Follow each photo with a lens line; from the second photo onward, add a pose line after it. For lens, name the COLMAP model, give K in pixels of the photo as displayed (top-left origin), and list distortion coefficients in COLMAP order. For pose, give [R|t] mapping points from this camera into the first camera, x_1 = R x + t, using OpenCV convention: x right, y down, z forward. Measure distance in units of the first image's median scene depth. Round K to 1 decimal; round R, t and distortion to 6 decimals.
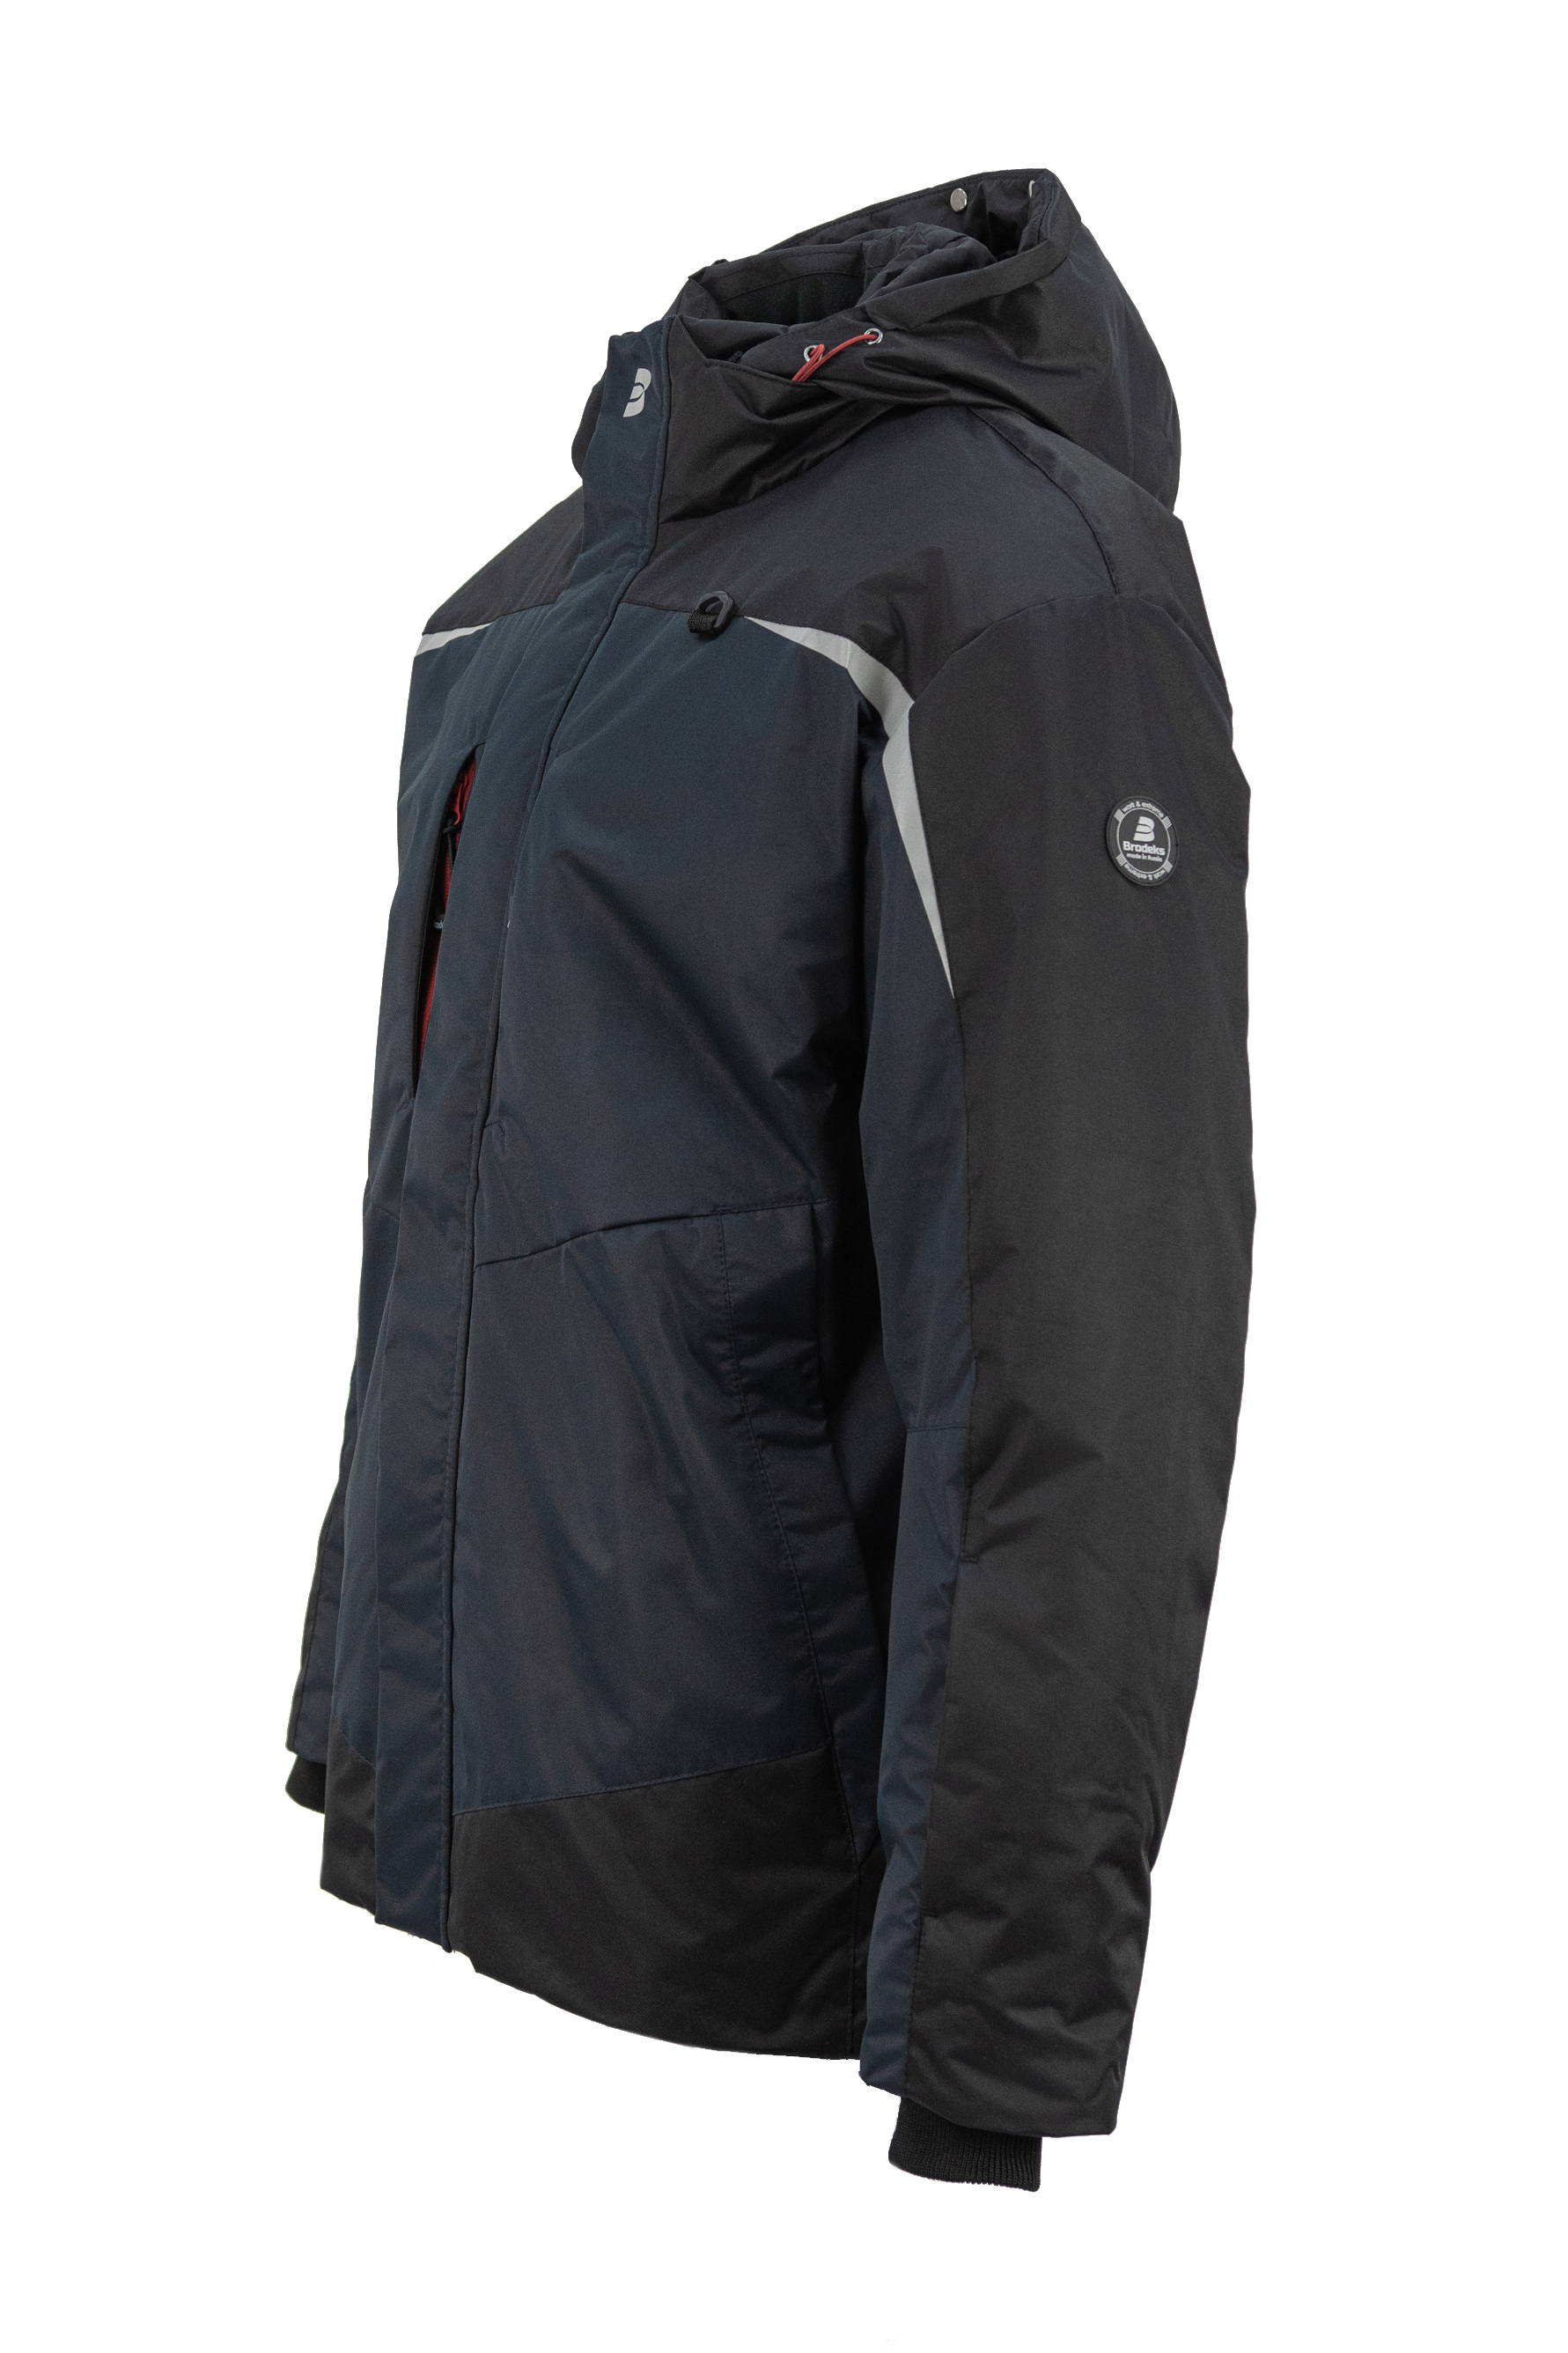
lens RADIAL K [[4761.8, 0, 784.0], [0, 4761.8, 1176.5], [0, 0, 1]] dist [-0.045920, -0.000665]
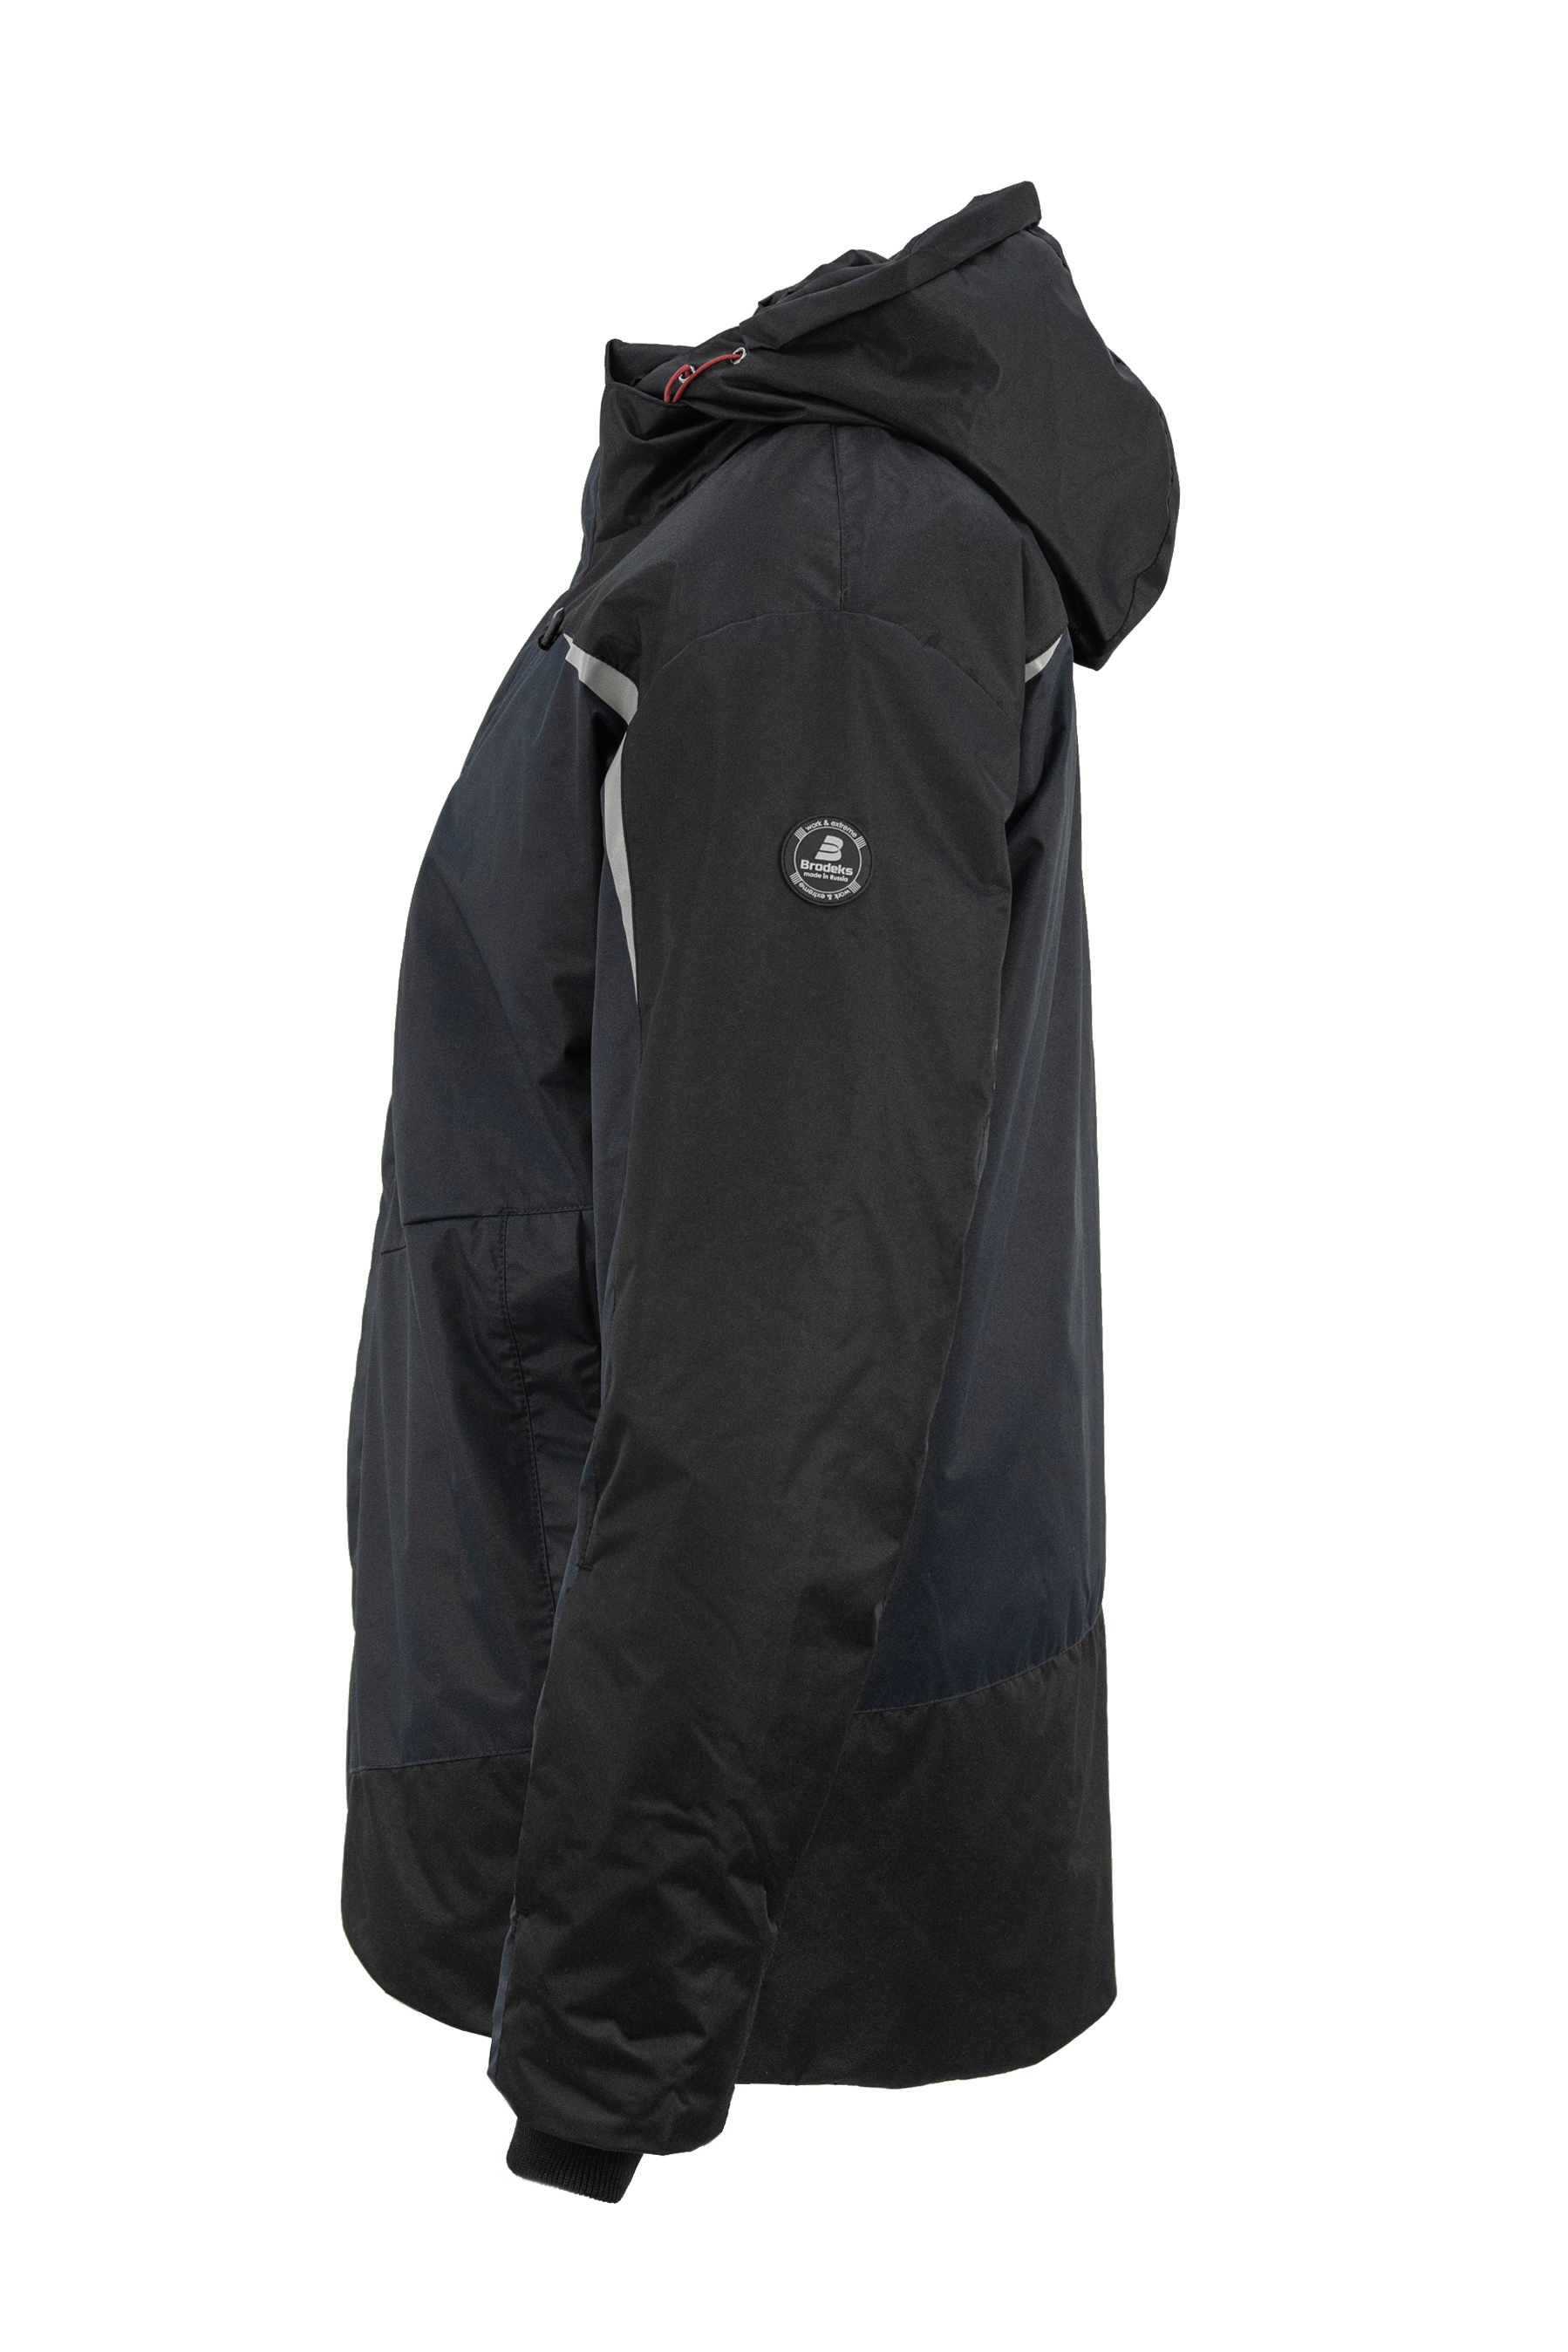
lens RADIAL K [[4760.3, 0, 784.0], [0, 4760.3, 1176.0], [0, 0, 1]] dist [-0.045920, -0.000665]
pose [[0.885325, 0.054359, -0.461784, 0.525758], [-0.059274, 0.998234, 0.003867, -0.008362], [0.461178, 0.023949, 0.886984, 0.121501]]
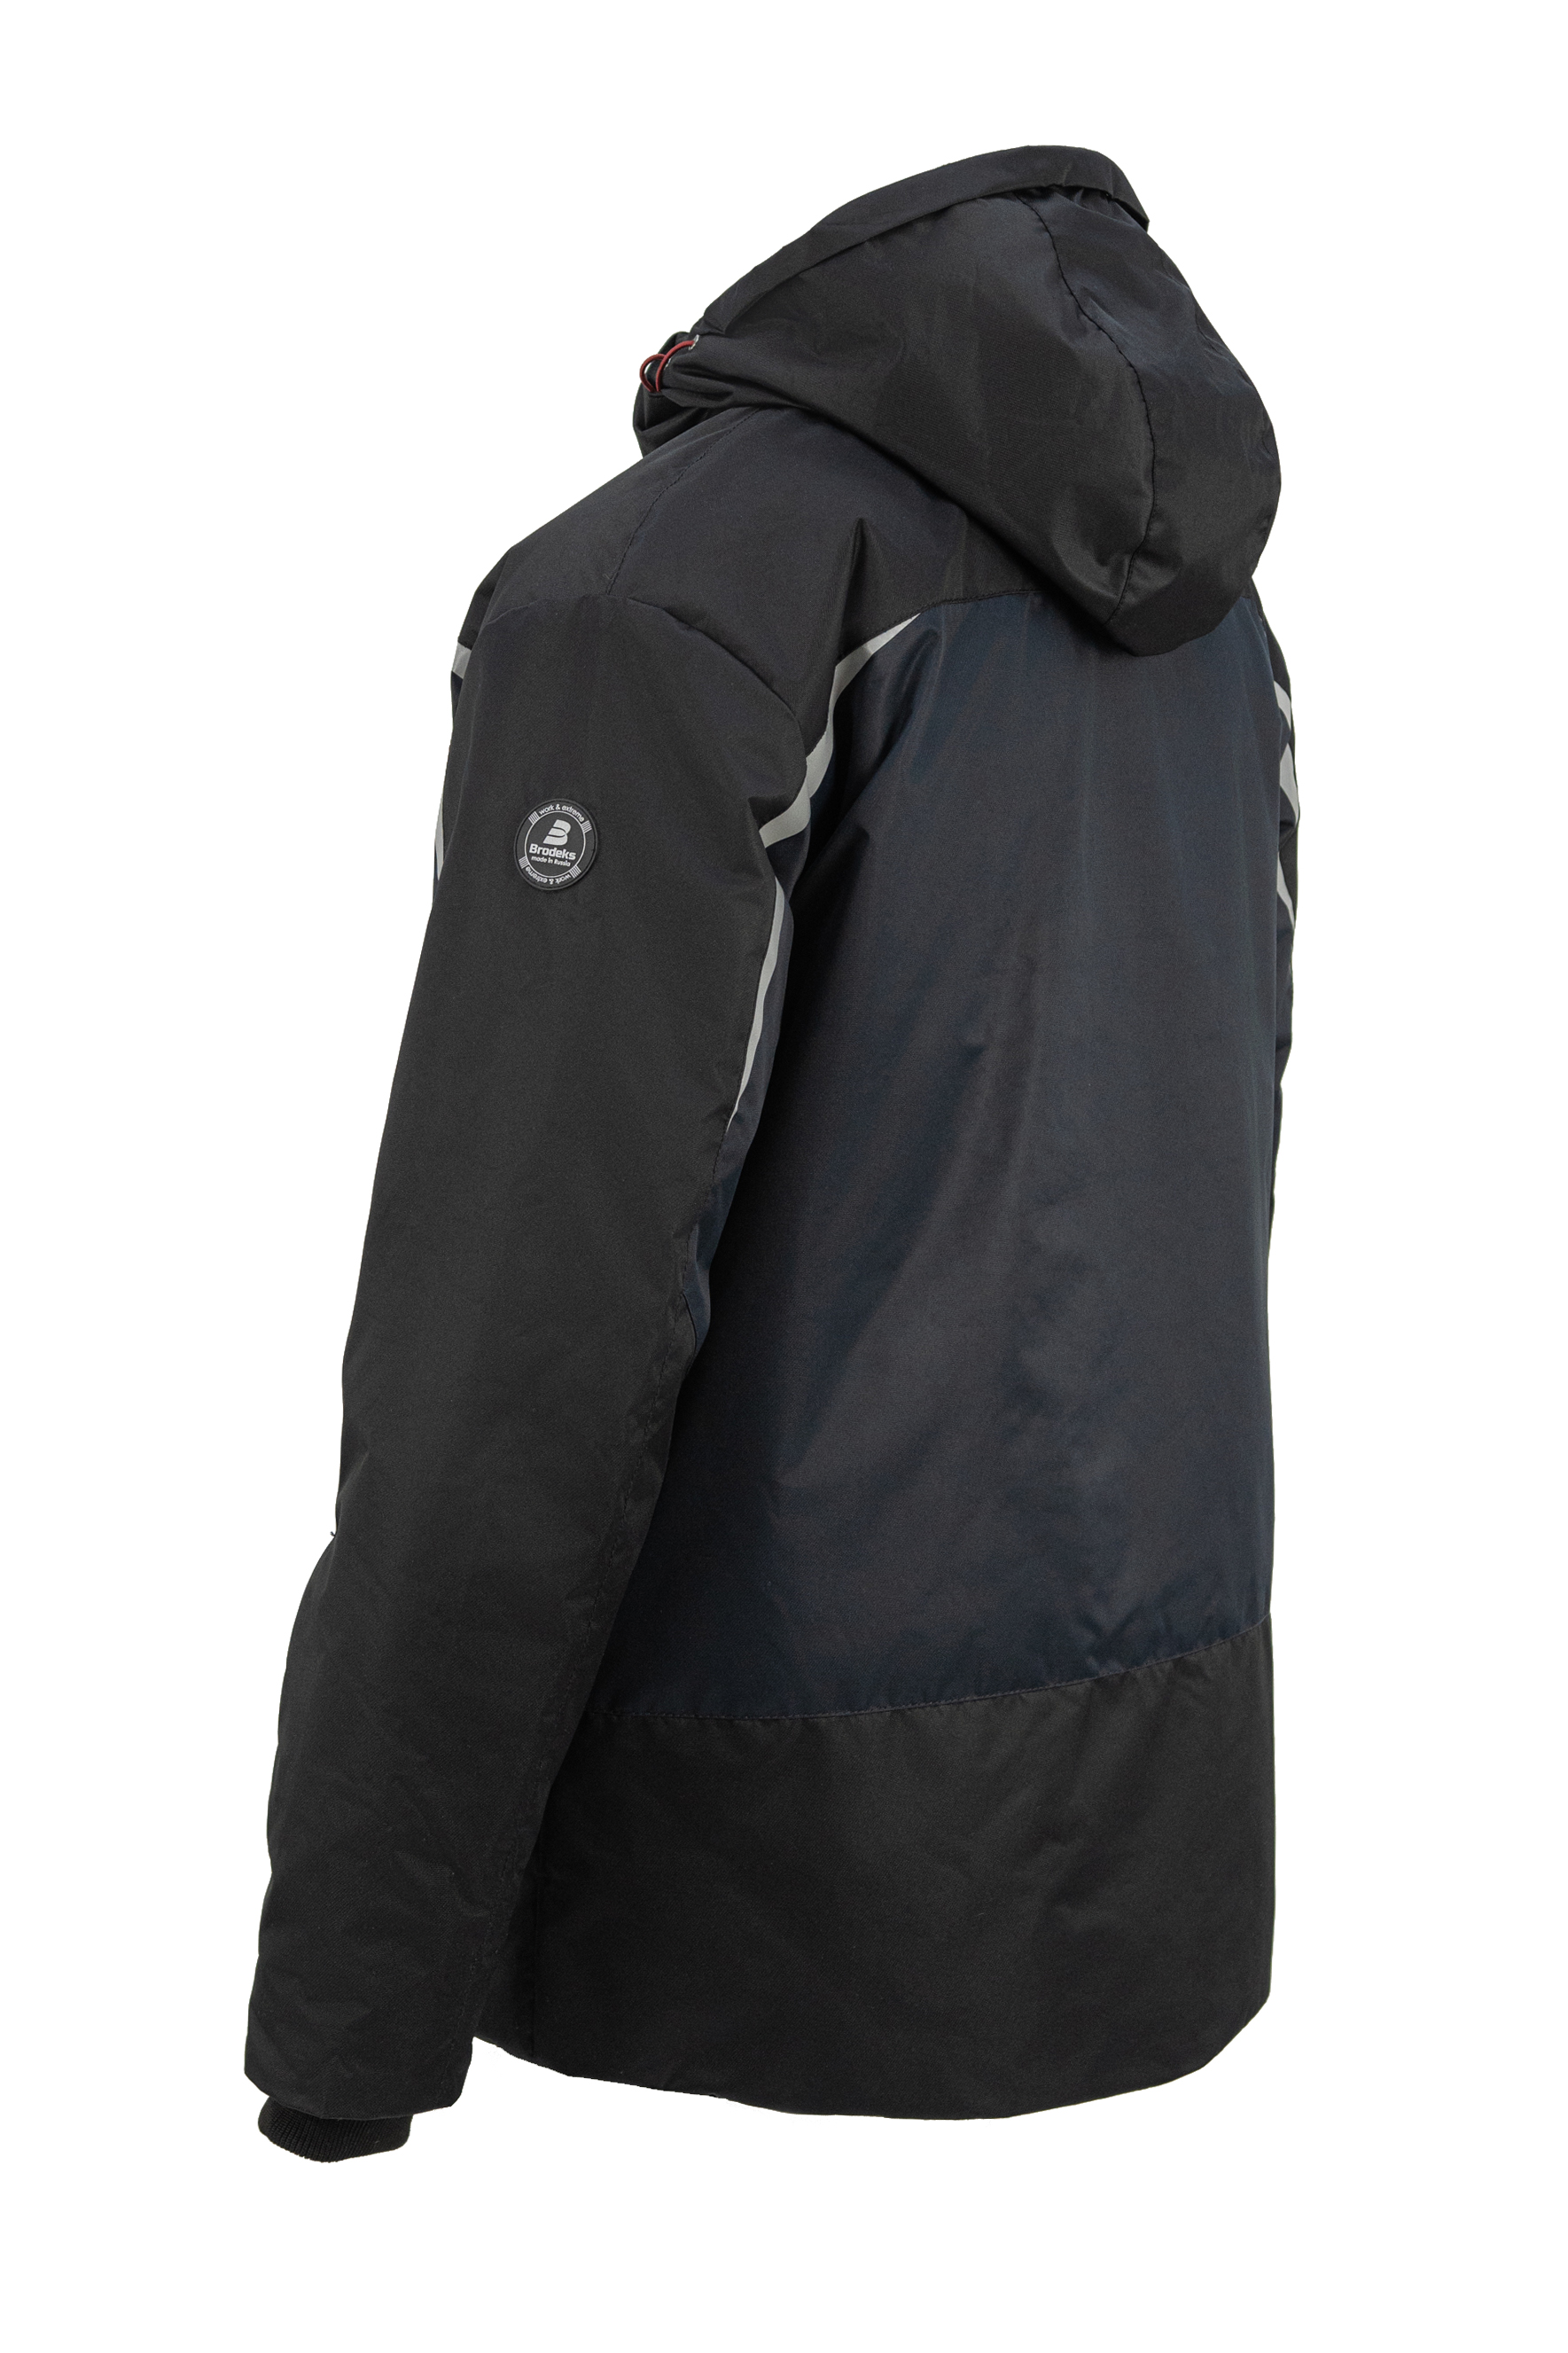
lens RADIAL K [[4761.8, 0, 784.0], [0, 4761.8, 1176.5], [0, 0, 1]] dist [-0.045920, -0.000665]
pose [[0.497578, 0.084273, -0.863316, 0.949352], [-0.101631, 0.994078, 0.038462, -0.044921], [0.861445, 0.068602, 0.503197, 0.550600]]
